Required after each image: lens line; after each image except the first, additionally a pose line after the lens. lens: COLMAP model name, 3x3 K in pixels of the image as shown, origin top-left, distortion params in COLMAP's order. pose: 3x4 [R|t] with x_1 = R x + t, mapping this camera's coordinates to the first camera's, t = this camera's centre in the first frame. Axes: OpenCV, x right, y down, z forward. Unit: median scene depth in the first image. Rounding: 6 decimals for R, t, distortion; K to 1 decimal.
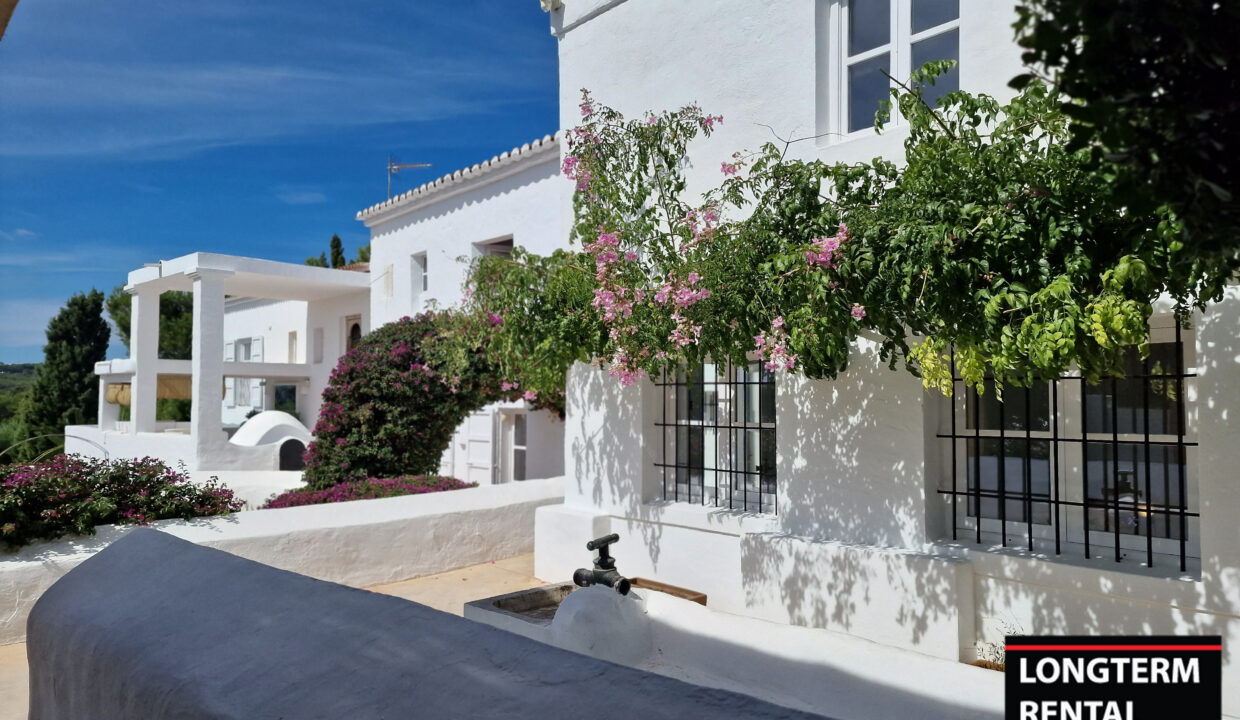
lens RADIAL K [[829.7, 0, 620.2], [0, 829.7, 362.7], [0, 0, 1]] dist [0.054402, -0.033192]
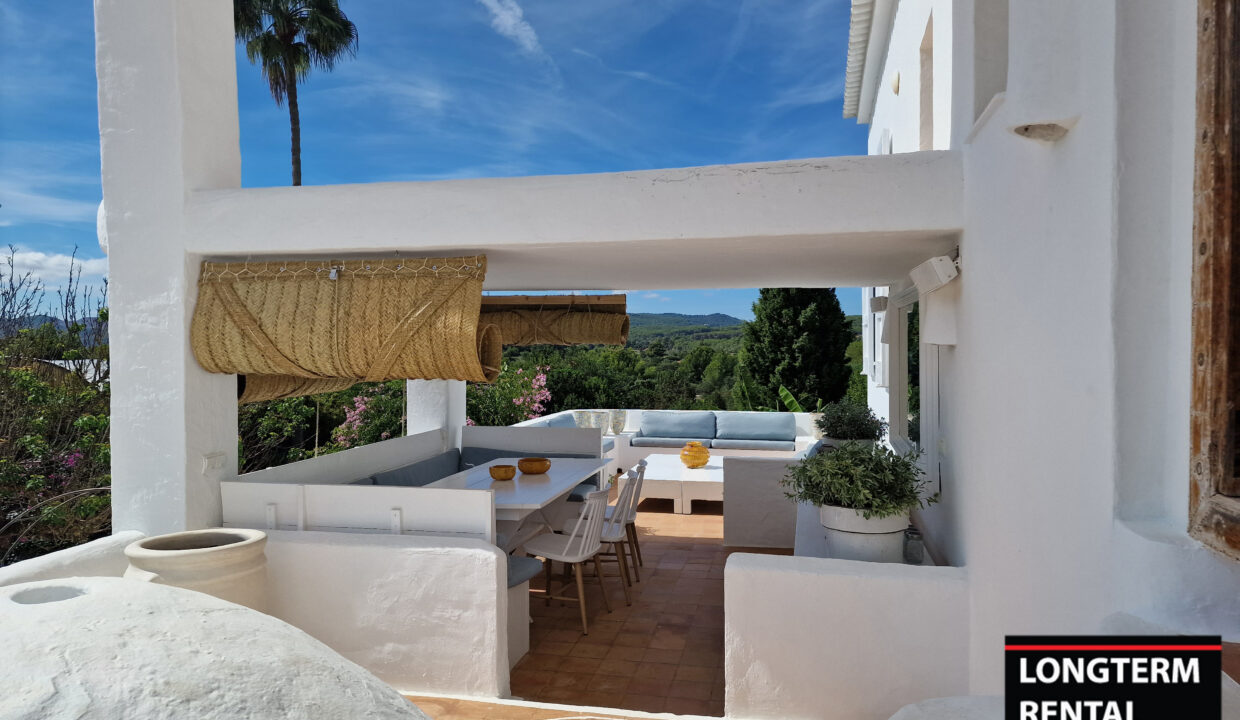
lens RADIAL K [[829.7, 0, 620.7], [0, 829.7, 360.0], [0, 0, 1]] dist [0.054402, -0.033192]
pose [[0.569013, 0.008047, -0.822289, -0.160777], [0.043291, 0.998272, 0.039726, 0.019911], [0.821188, -0.058203, 0.567682, 0.498326]]
